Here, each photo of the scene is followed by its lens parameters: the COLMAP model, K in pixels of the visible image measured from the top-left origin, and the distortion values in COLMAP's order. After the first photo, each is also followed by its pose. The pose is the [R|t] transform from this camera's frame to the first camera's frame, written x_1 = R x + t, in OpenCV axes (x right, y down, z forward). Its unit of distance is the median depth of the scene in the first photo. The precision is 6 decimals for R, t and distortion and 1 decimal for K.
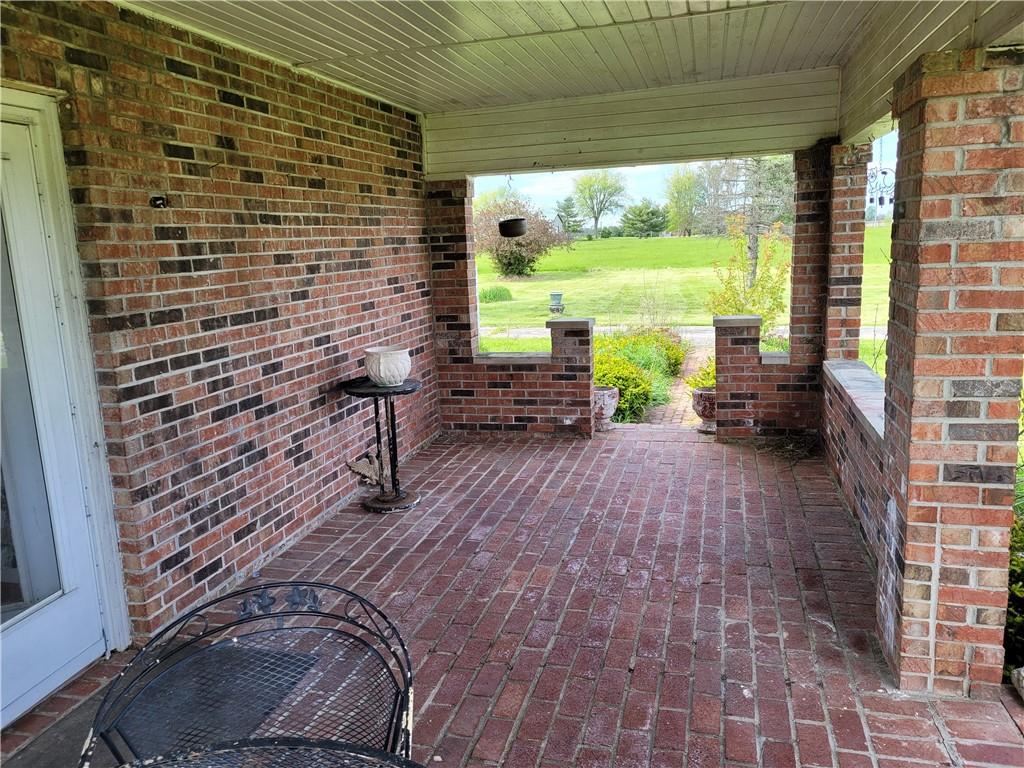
lens RADIAL K [[762.8, 0, 507.8], [0, 762.8, 381.6], [0, 0, 1]] dist [0.041736, -0.014650]
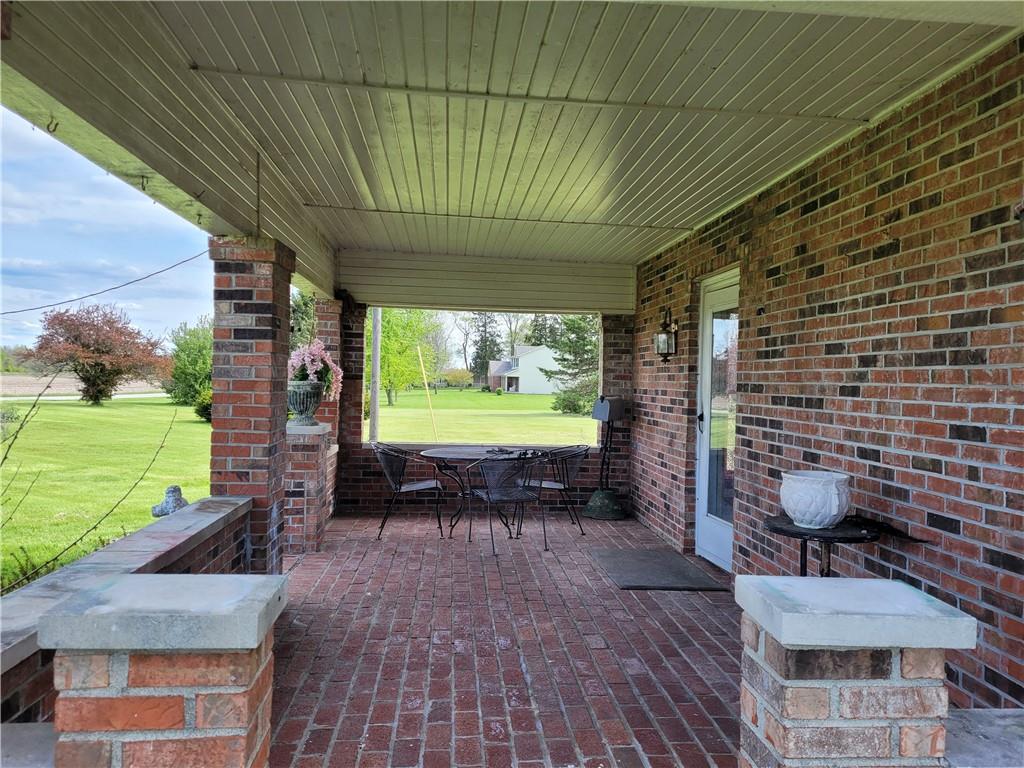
lens RADIAL K [[762.8, 0, 509.0], [0, 762.8, 383.7], [0, 0, 1]] dist [0.041736, -0.014650]
pose [[-0.940200, 0.021668, -0.339934, 0.377807], [-0.046973, 0.980192, 0.192398, -0.269241], [0.337369, 0.196860, -0.920559, 1.670471]]
